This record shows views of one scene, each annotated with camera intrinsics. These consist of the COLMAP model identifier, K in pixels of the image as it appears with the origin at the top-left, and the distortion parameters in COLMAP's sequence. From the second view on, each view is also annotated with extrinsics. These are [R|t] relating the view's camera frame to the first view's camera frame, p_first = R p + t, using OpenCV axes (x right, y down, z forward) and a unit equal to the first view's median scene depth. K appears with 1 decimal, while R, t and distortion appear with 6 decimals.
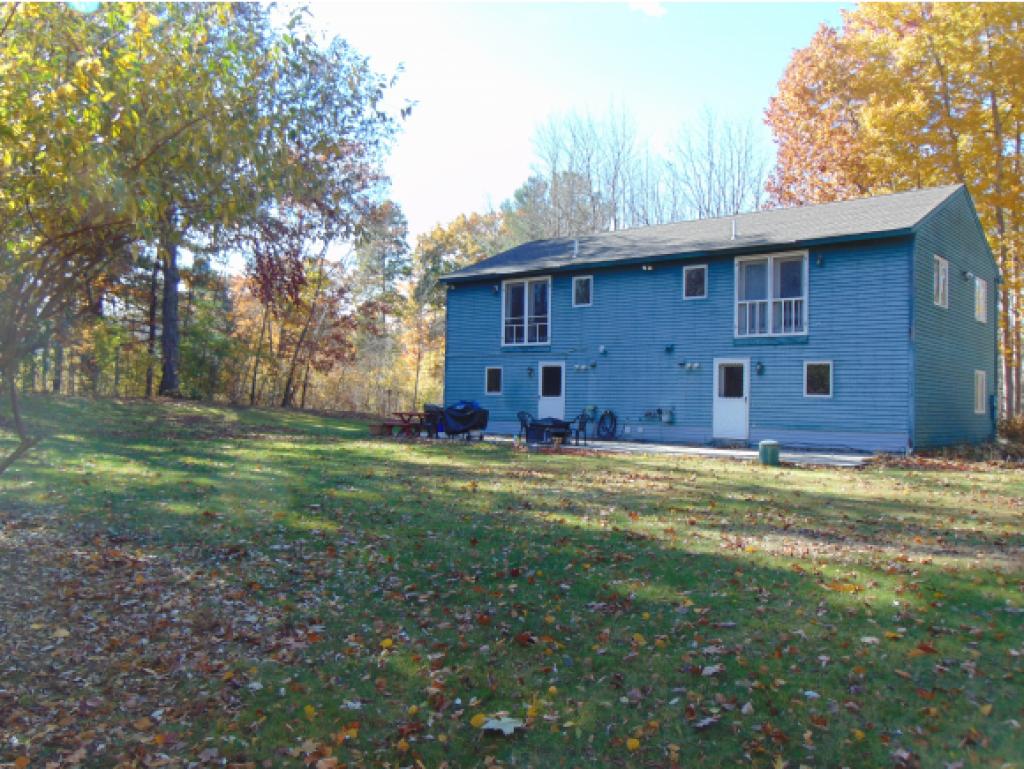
lens RADIAL K [[877.1, 0, 512.0], [0, 877.1, 384.5], [0, 0, 1]] dist [-0.037414, 0.000964]
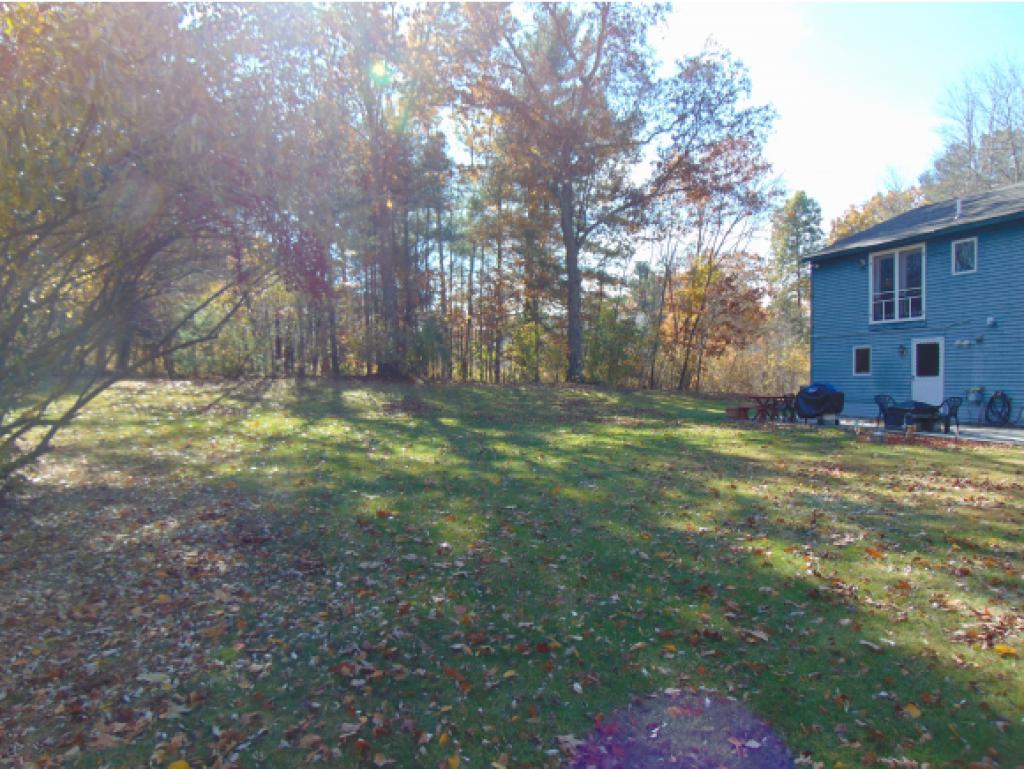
lens RADIAL K [[764.8, 0, 507.9], [0, 764.8, 384.0], [0, 0, 1]] dist [-0.040445, 0.074420]
pose [[0.862297, -0.015557, -0.506164, 0.066447], [0.026725, 0.999533, 0.014809, -0.001985], [0.505698, -0.026297, 0.862310, 0.103002]]
